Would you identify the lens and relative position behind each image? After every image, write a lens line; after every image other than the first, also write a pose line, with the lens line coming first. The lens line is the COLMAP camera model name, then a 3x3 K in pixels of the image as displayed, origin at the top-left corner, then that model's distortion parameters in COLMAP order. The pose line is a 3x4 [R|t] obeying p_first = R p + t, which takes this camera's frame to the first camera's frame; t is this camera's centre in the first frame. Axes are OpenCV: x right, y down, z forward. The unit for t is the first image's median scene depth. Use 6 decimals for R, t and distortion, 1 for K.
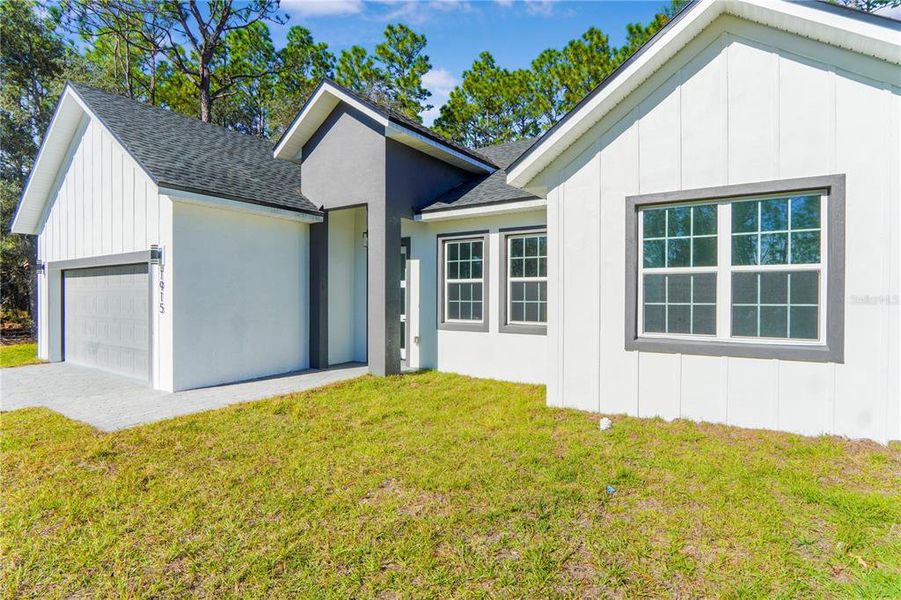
lens RADIAL K [[470.2, 0, 451.5], [0, 470.2, 299.8], [0, 0, 1]] dist [-0.029581, 0.000108]
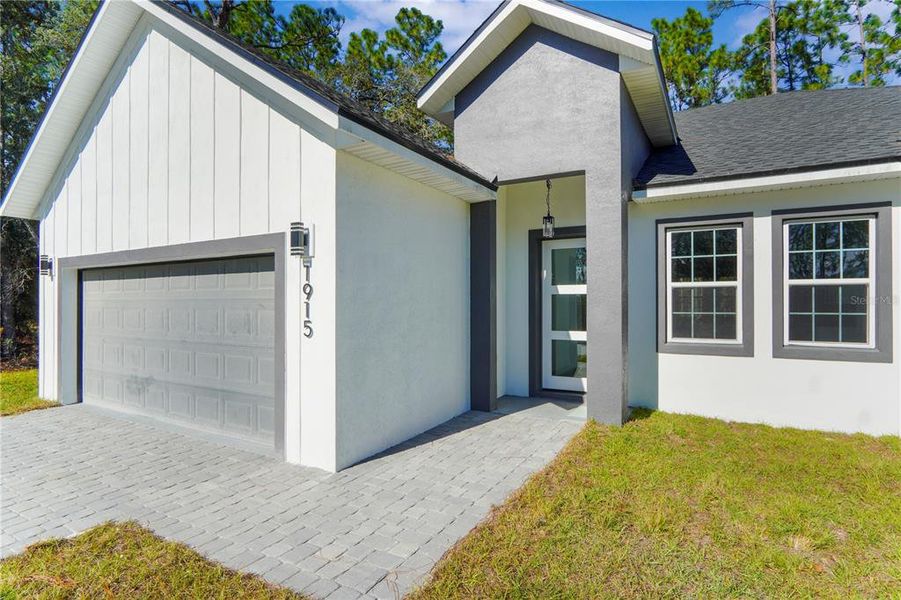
lens RADIAL K [[470.2, 0, 449.3], [0, 470.2, 302.2], [0, 0, 1]] dist [-0.029581, 0.000108]
pose [[0.997451, -0.003650, 0.071264, -0.395389], [0.004425, 0.999933, -0.010720, -0.007289], [-0.071220, 0.011008, 0.997400, 0.314959]]
